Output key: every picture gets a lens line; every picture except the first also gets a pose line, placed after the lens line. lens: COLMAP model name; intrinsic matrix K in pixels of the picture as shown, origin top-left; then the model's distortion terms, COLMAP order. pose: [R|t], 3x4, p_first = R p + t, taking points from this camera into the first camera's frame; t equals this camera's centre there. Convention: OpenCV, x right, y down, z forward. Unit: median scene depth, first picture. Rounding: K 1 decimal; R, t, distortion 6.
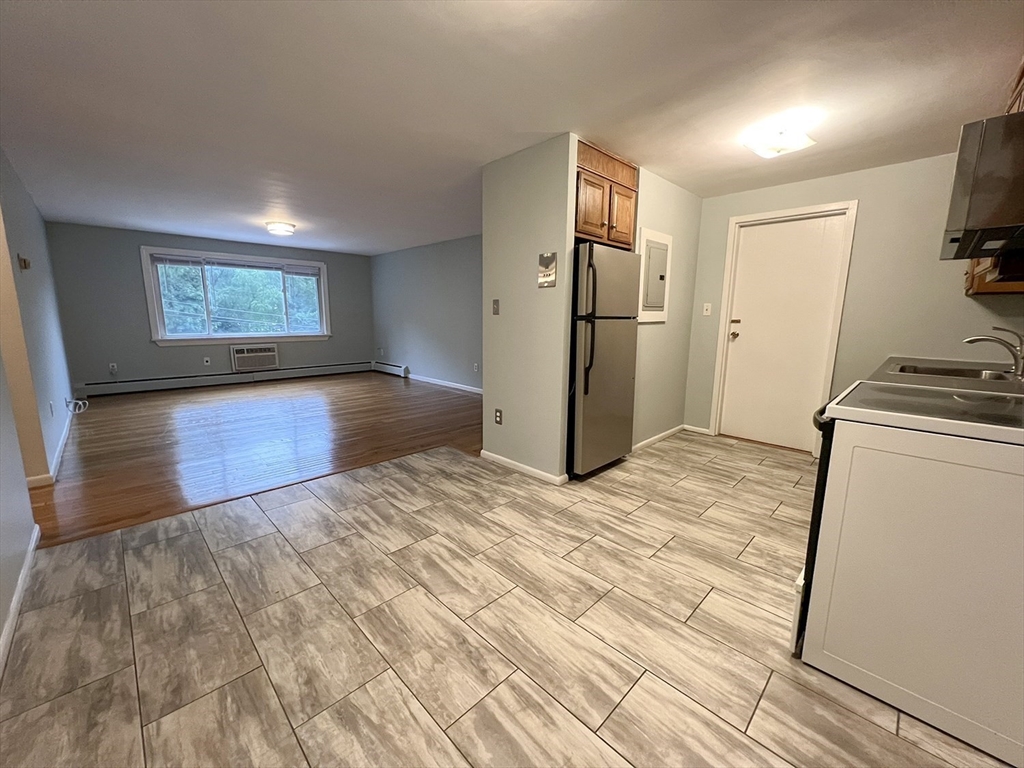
lens RADIAL K [[410.3, 0, 512.8], [0, 410.3, 386.4], [0, 0, 1]] dist [-0.001572, 0.000360]
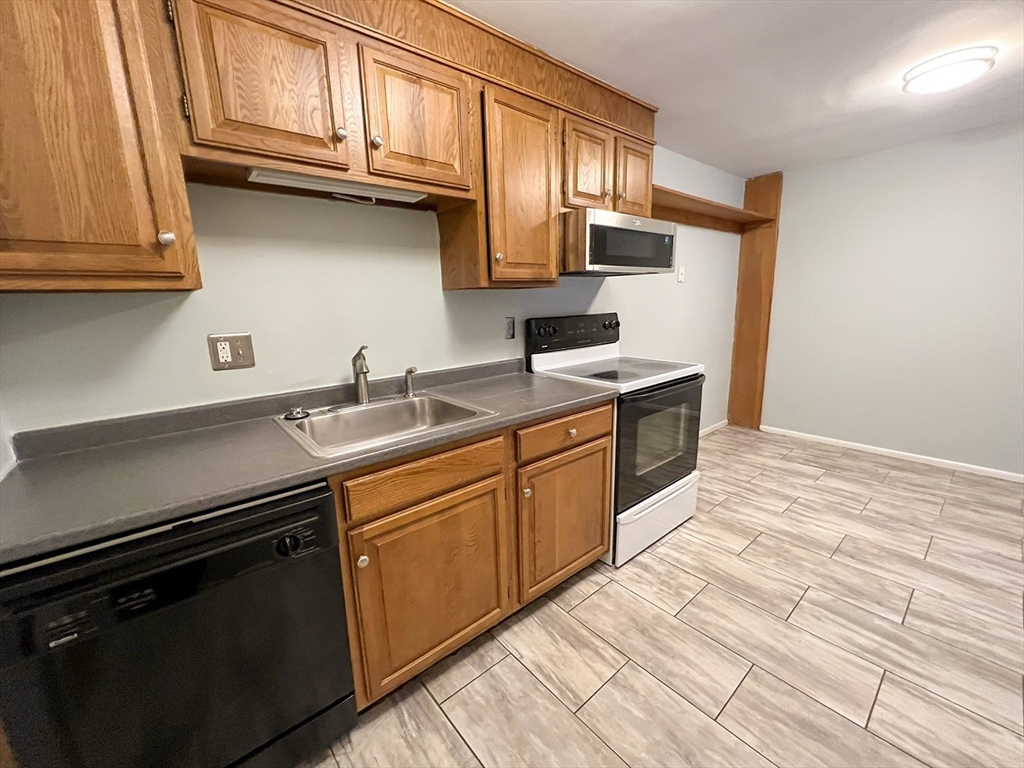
lens RADIAL K [[416.7, 0, 514.4], [0, 416.7, 386.0], [0, 0, 1]] dist [-0.000582, 0.000111]
pose [[-0.996674, 0.001938, 0.081474, 0.577920], [0.031962, 0.928924, 0.368888, -0.222551], [-0.074969, 0.370265, -0.925896, 1.109038]]
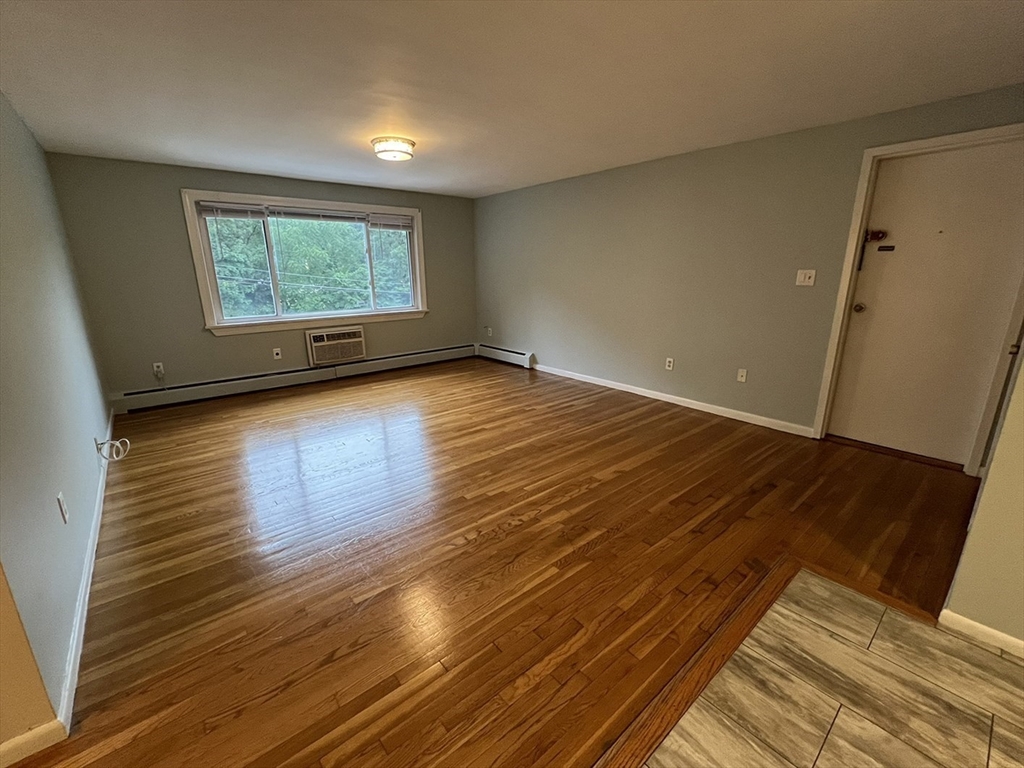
lens RADIAL K [[434.8, 0, 512.6], [0, 434.8, 387.0], [0, 0, 1]] dist [-0.003300, 0.000545]
pose [[0.996575, 0.002652, -0.082647, -0.552245], [0.004983, 0.995743, 0.092037, -0.146537], [0.082539, -0.092134, 0.992320, 0.552841]]
